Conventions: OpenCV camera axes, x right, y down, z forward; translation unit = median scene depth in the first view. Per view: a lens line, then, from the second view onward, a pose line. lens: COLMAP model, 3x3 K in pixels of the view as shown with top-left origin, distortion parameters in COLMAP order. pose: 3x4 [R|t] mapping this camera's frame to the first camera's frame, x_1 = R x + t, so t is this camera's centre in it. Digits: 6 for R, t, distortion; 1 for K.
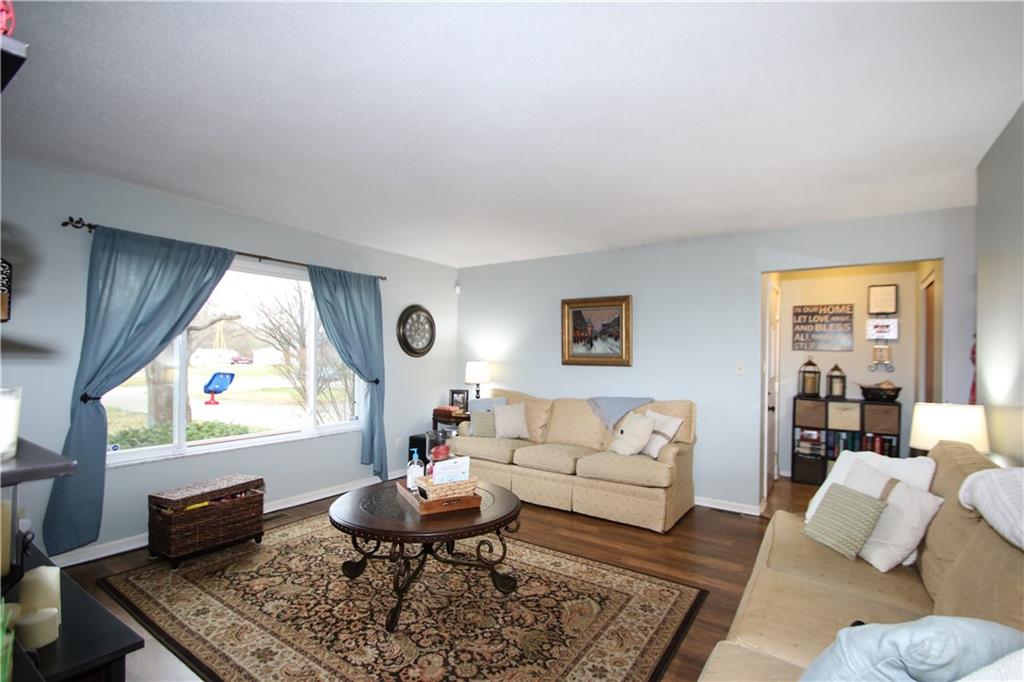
lens RADIAL K [[479.1, 0, 515.0], [0, 479.1, 353.4], [0, 0, 1]] dist [0.030002, -0.030203]
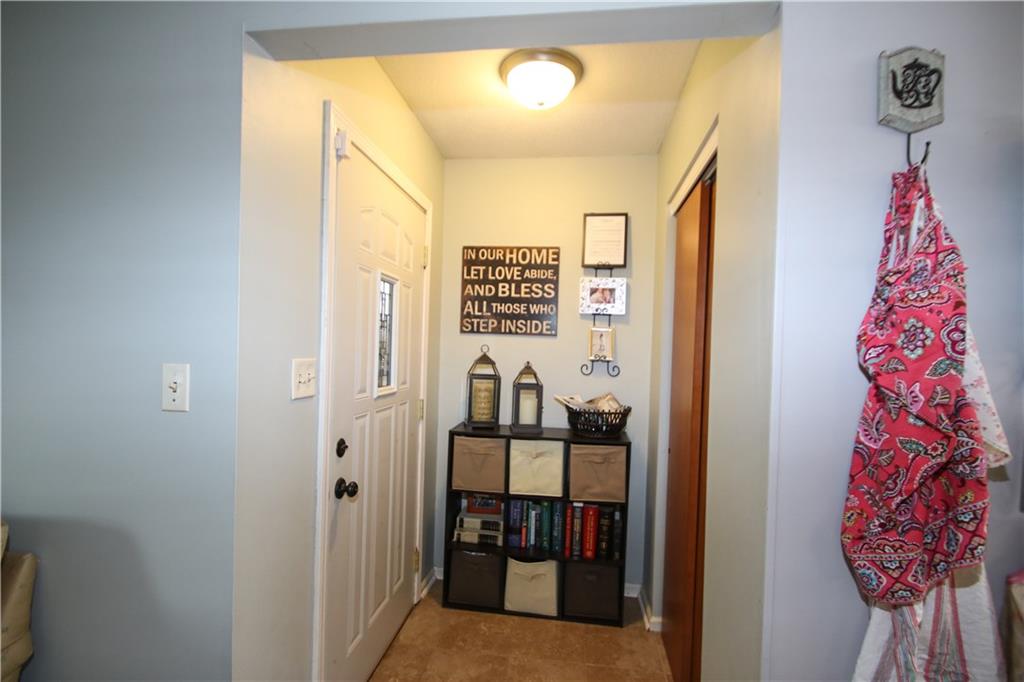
lens RADIAL K [[479.1, 0, 515.0], [0, 479.1, 353.4], [0, 0, 1]] dist [0.030002, -0.030203]
pose [[0.896989, 0.008272, 0.441976, 0.431361], [-0.017091, 0.999726, 0.015975, 0.005984], [-0.441723, -0.021883, 0.896885, 0.555657]]
